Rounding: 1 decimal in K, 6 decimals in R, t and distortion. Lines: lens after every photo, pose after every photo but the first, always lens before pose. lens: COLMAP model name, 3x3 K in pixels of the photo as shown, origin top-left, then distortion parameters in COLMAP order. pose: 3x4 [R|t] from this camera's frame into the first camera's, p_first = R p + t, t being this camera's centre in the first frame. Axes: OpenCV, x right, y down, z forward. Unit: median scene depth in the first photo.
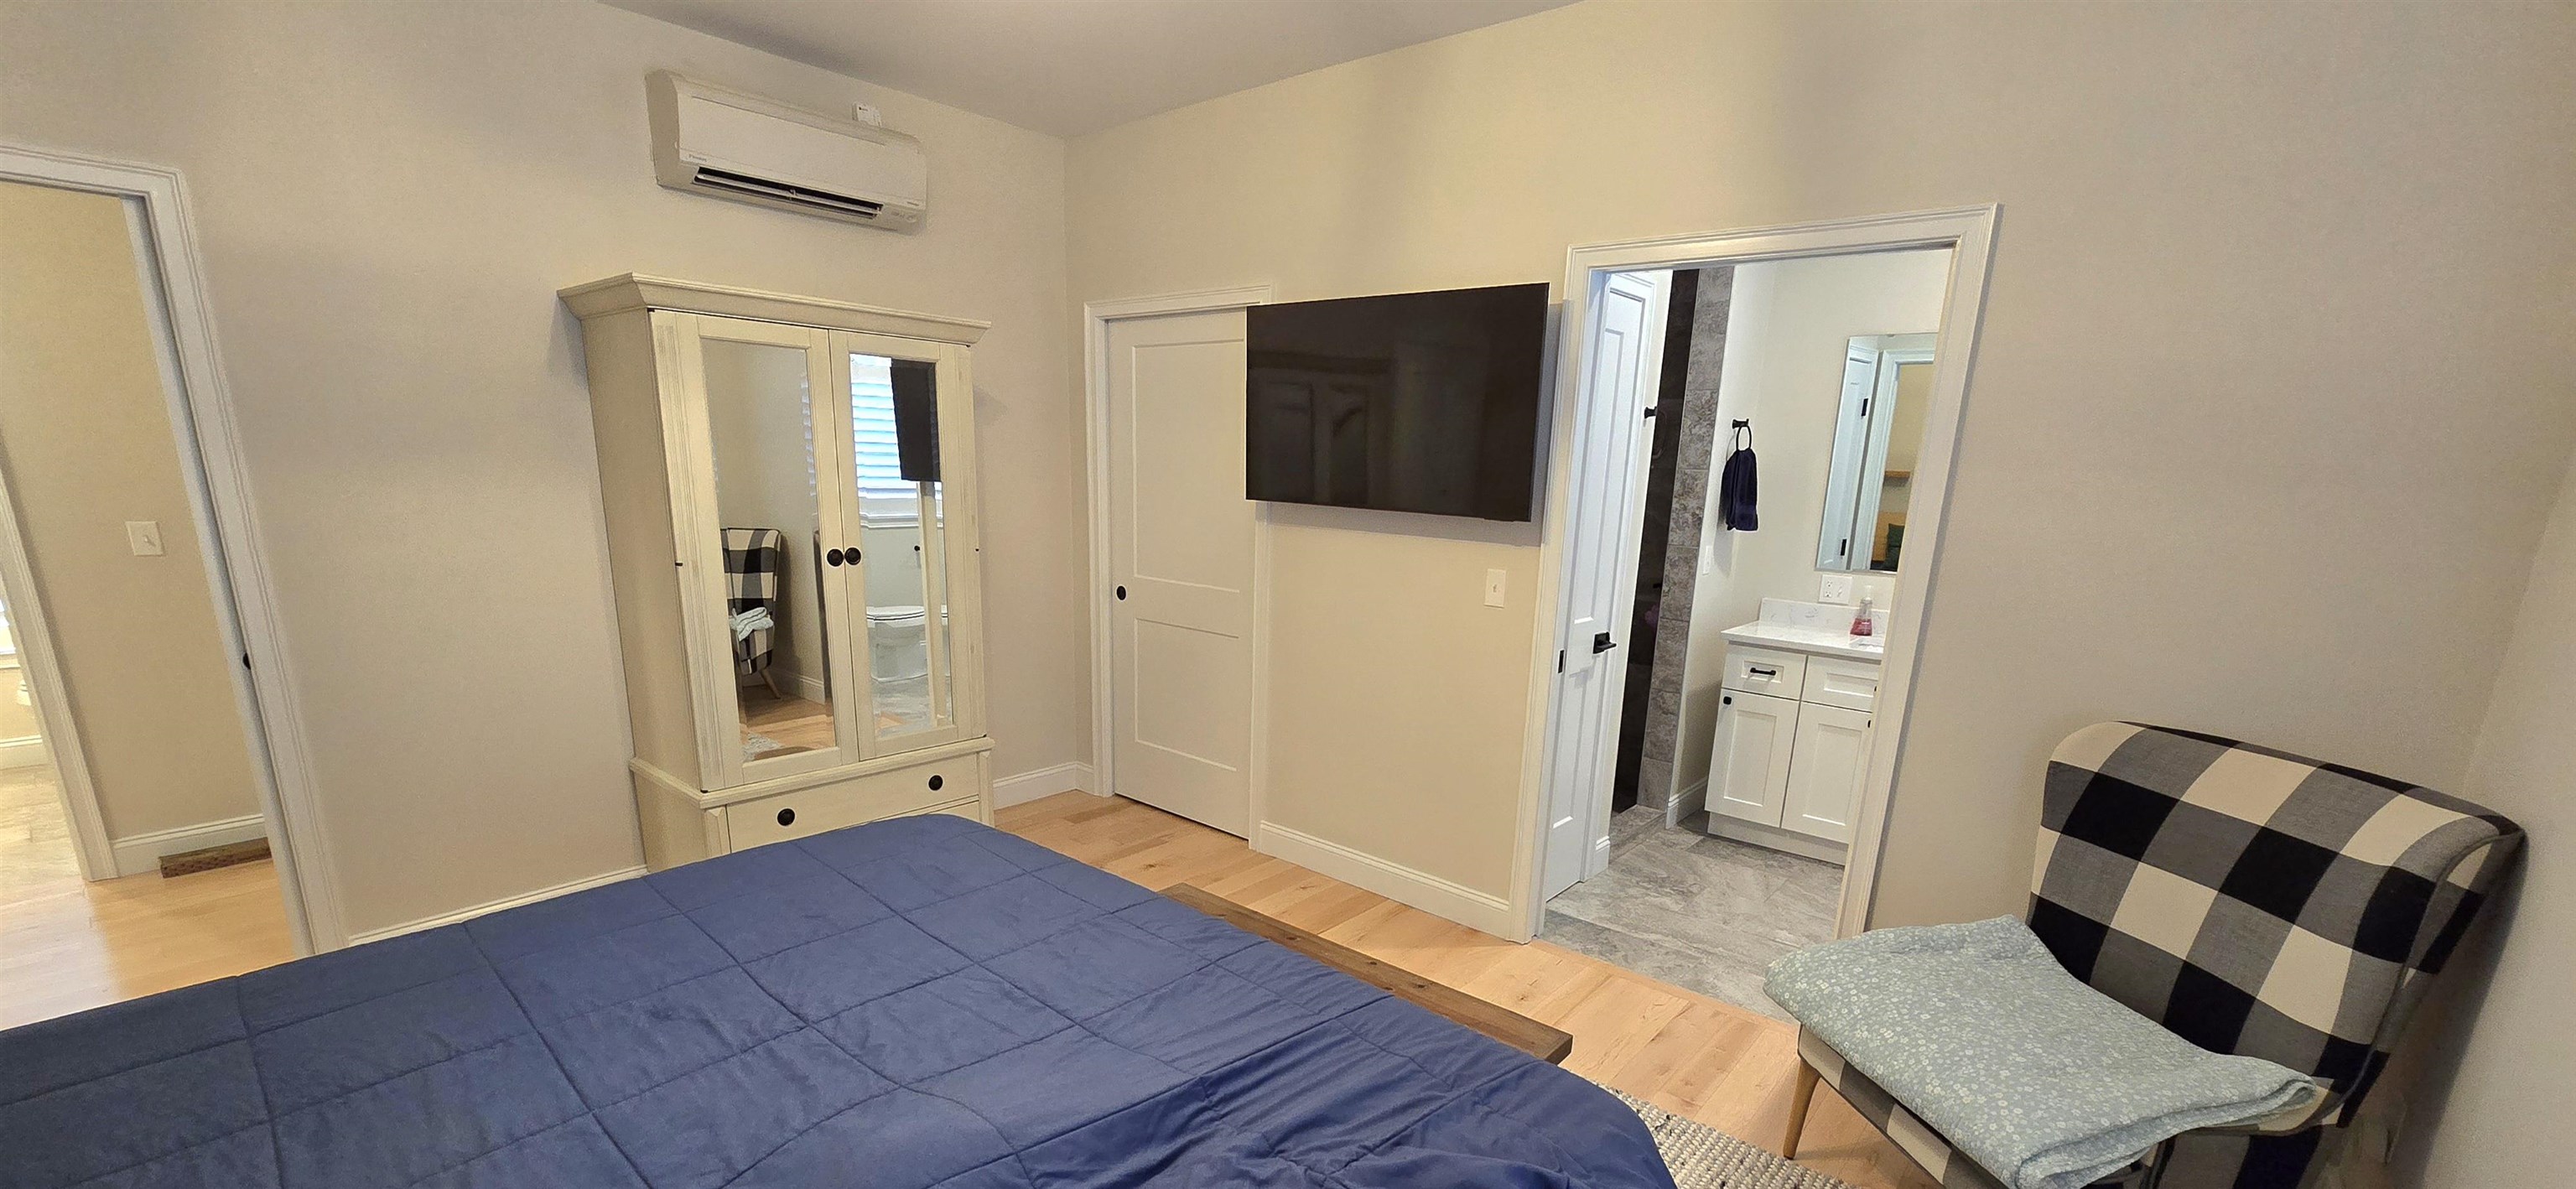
lens RADIAL K [[1053.3, 0, 1285.0], [0, 1053.3, 733.2], [0, 0, 1]] dist [0.000467, 0.000045]
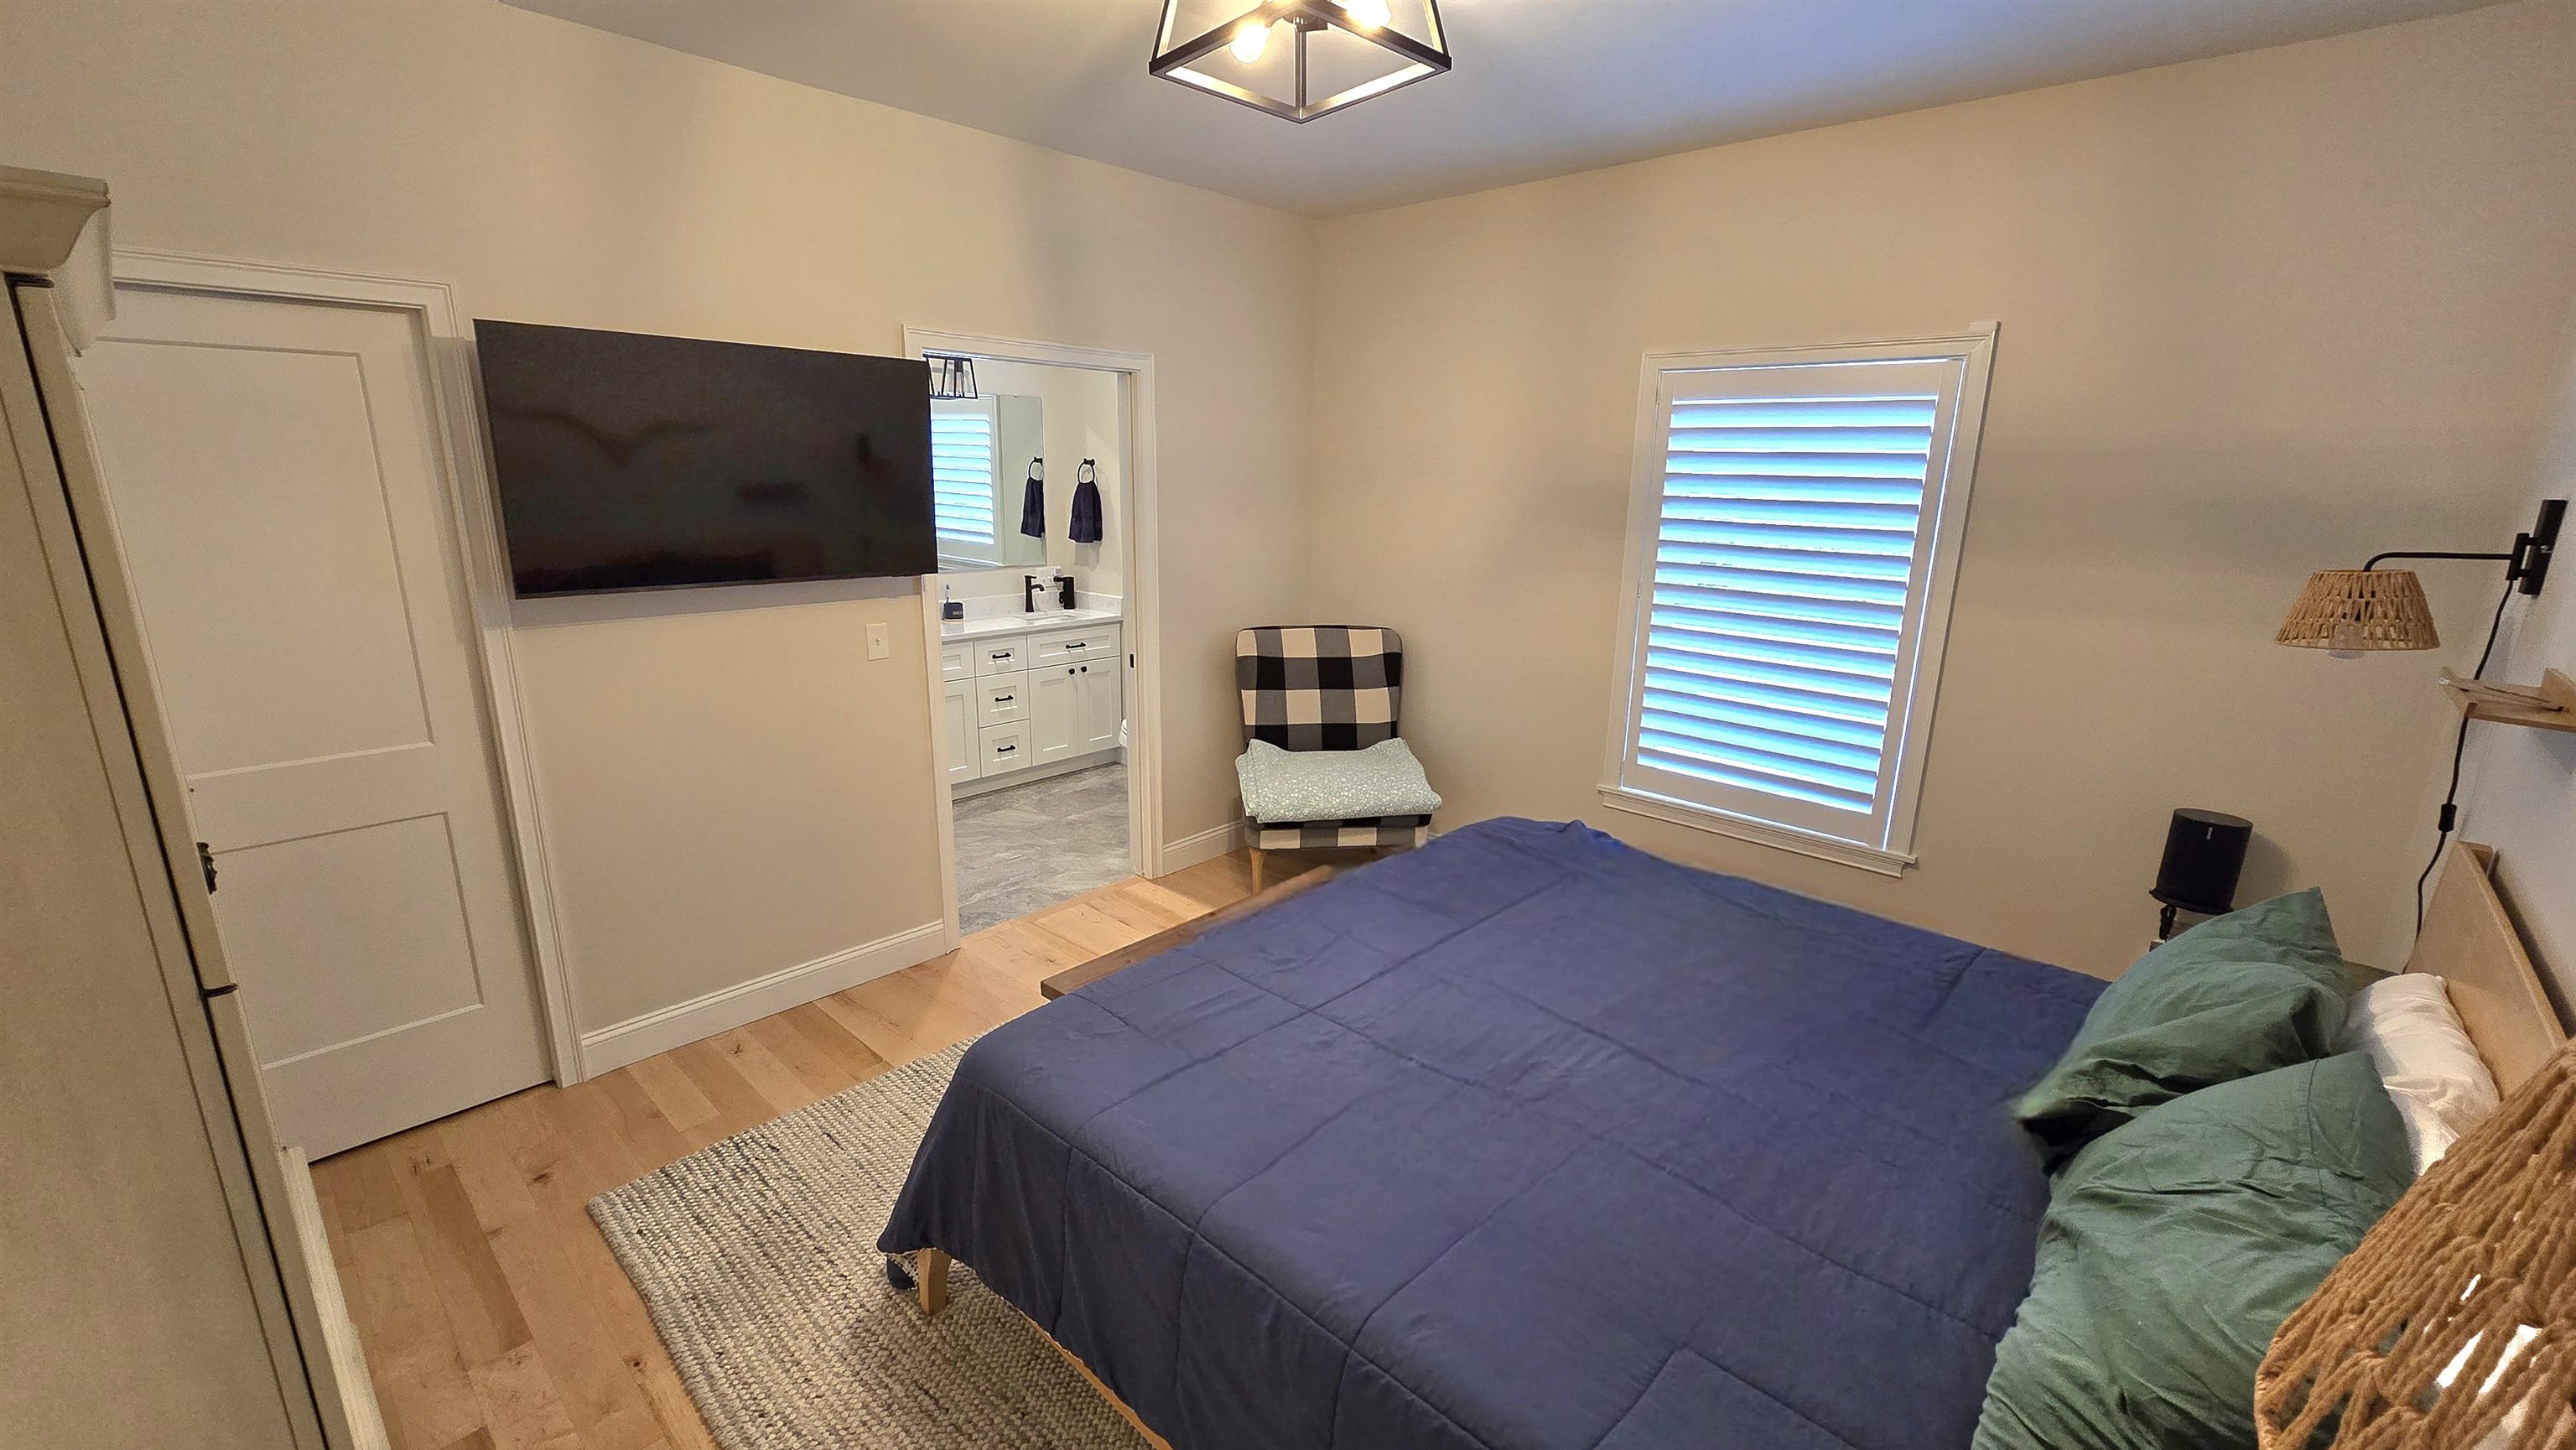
lens RADIAL K [[1055.6, 0, 1288.0], [0, 1055.6, 725.0], [0, 0, 1]] dist [-0.001616, -0.000208]
pose [[0.037660, -0.270033, 0.962114, -0.984624], [0.245950, 0.935685, 0.252988, -0.275709], [-0.968551, 0.227104, 0.101653, 0.647892]]
